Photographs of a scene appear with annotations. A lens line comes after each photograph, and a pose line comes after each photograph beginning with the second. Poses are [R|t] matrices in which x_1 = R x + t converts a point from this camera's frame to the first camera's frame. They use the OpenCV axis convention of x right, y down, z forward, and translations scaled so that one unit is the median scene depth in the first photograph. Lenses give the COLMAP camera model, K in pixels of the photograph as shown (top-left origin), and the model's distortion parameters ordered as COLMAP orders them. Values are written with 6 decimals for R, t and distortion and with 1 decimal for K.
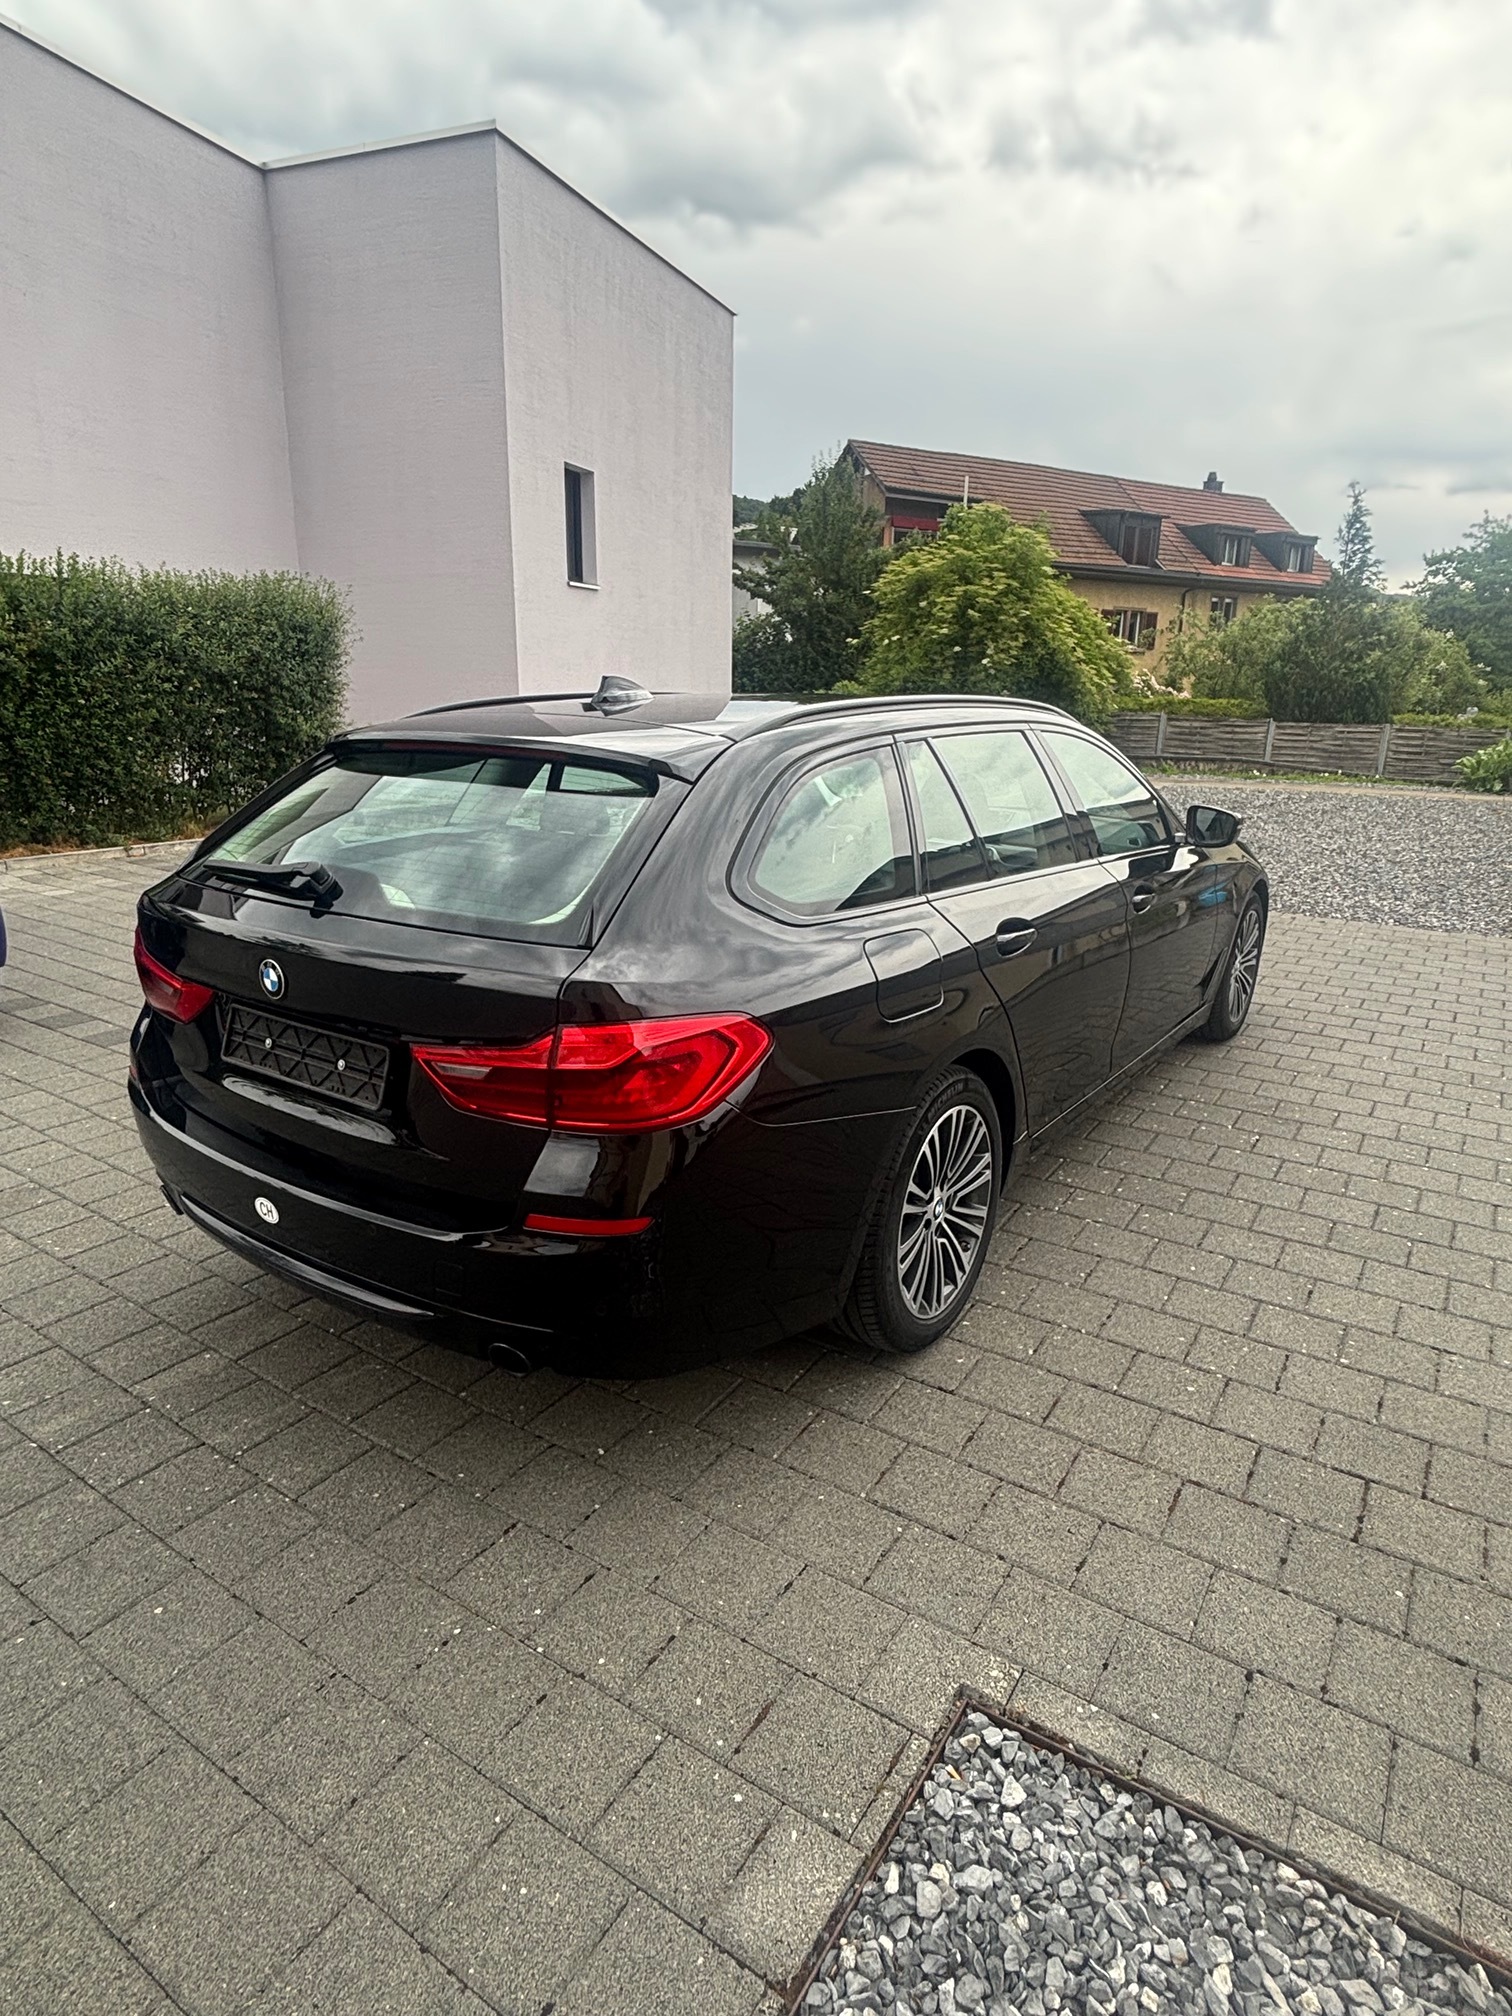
lens RADIAL K [[1168.9, 0, 756.0], [0, 1168.9, 1008.0], [0, 0, 1]] dist [-0.026498, 0.000940]
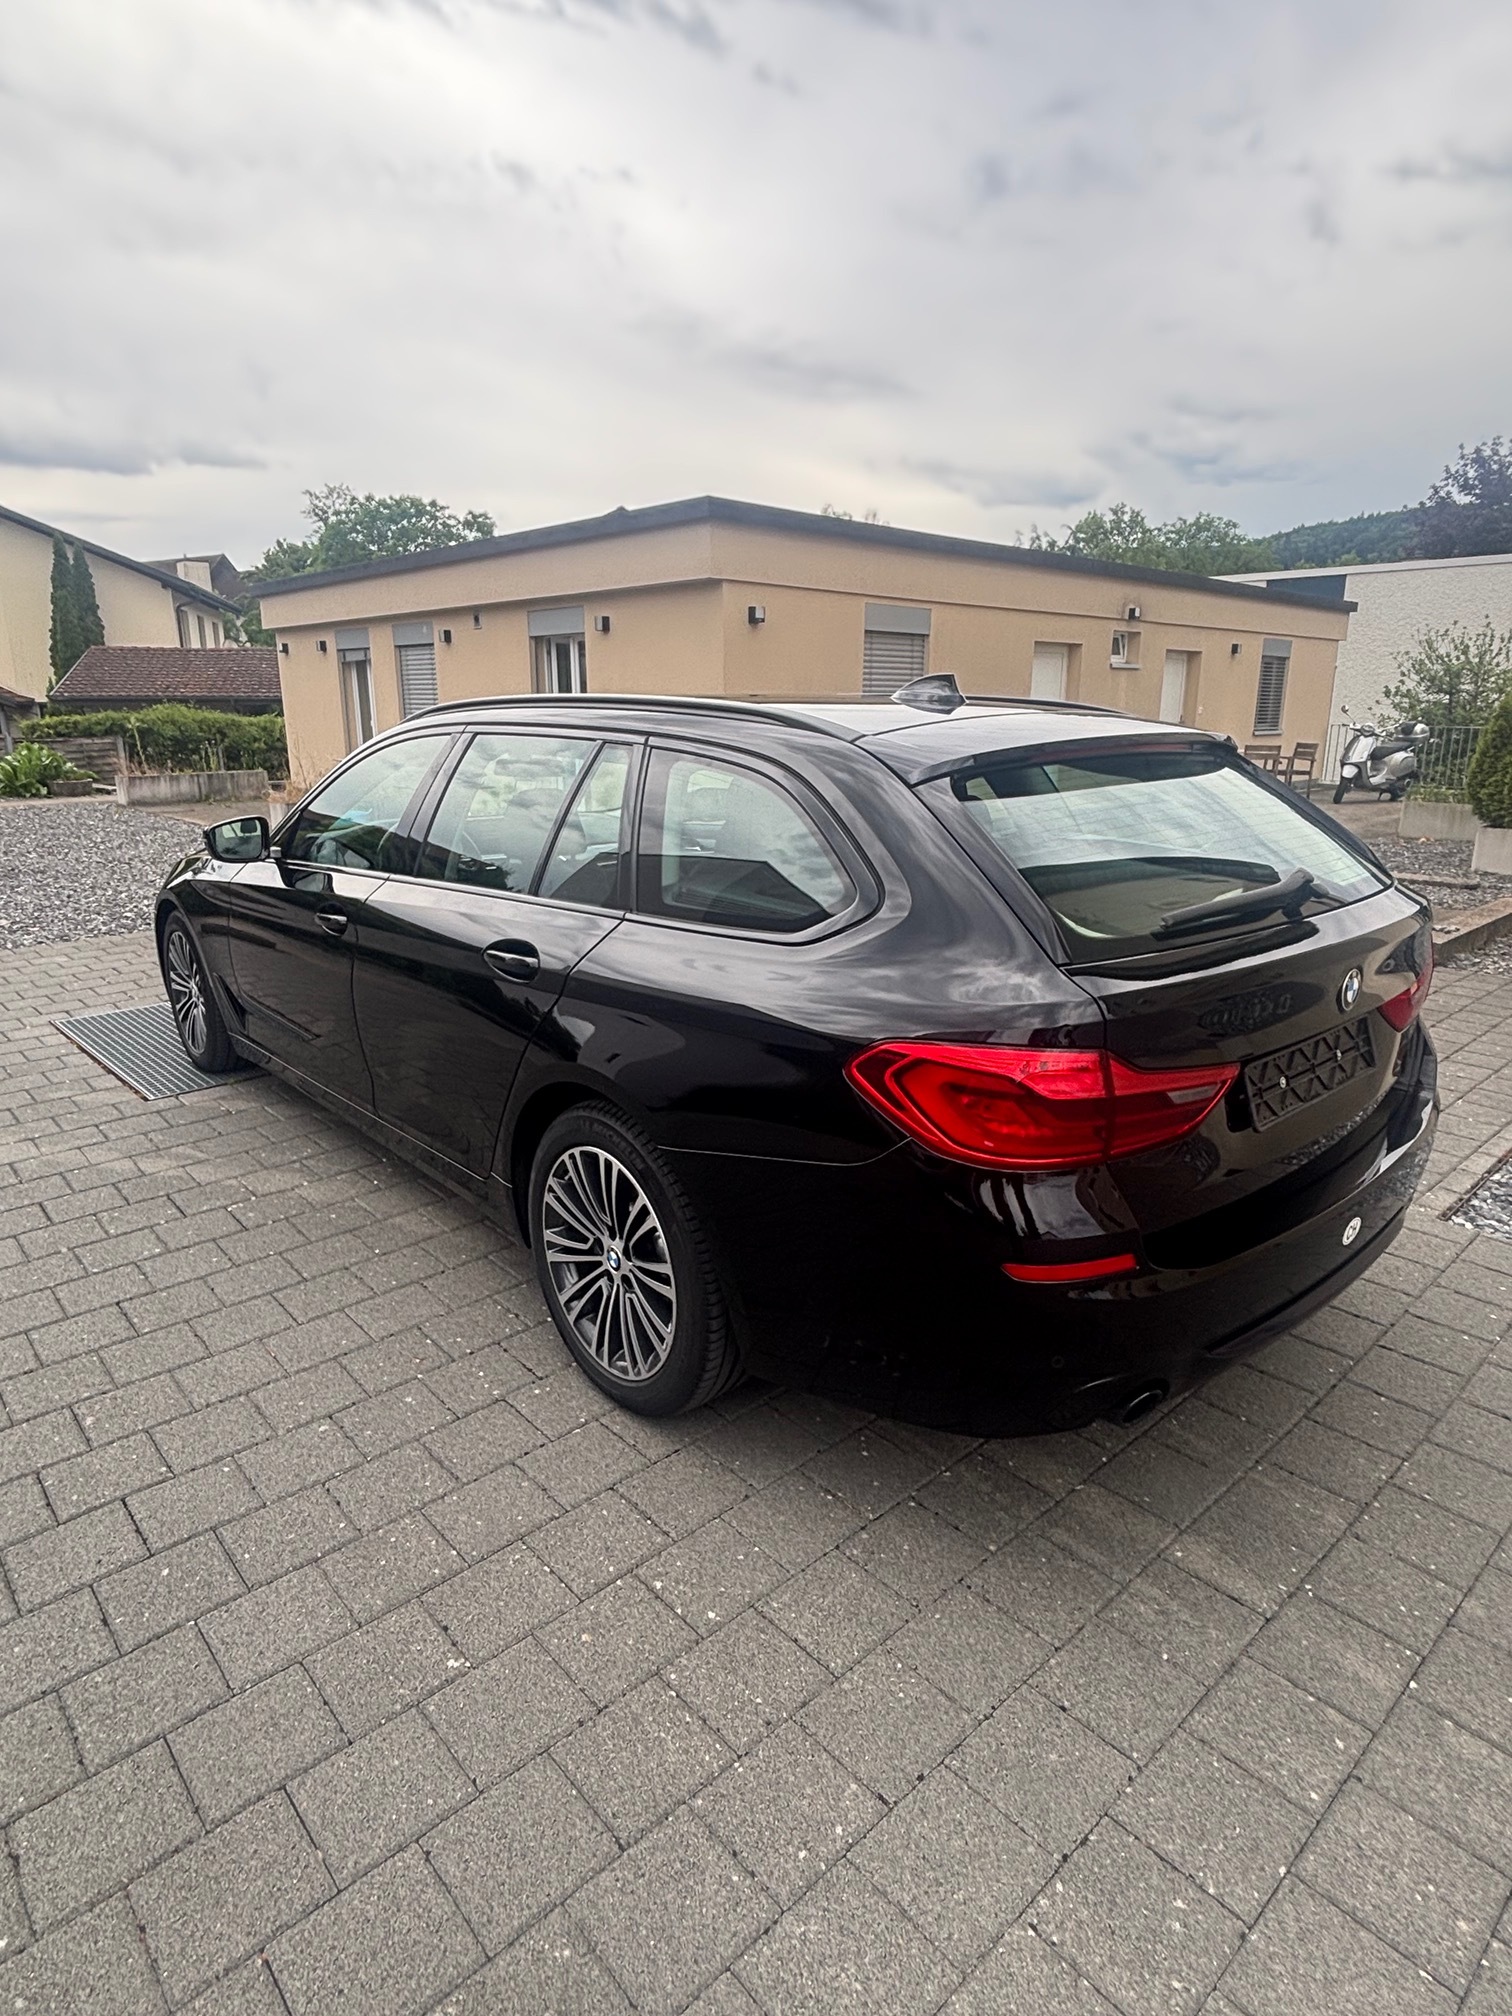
lens RADIAL K [[1126.7, 0, 756.0], [0, 1126.7, 1008.0], [0, 0, 1]] dist [0.023523, -0.000656]
pose [[0.222453, -0.265440, 0.938113, -0.166786], [0.268382, 0.941719, 0.202819, -0.038658], [-0.937276, 0.206655, 0.280728, 0.141931]]
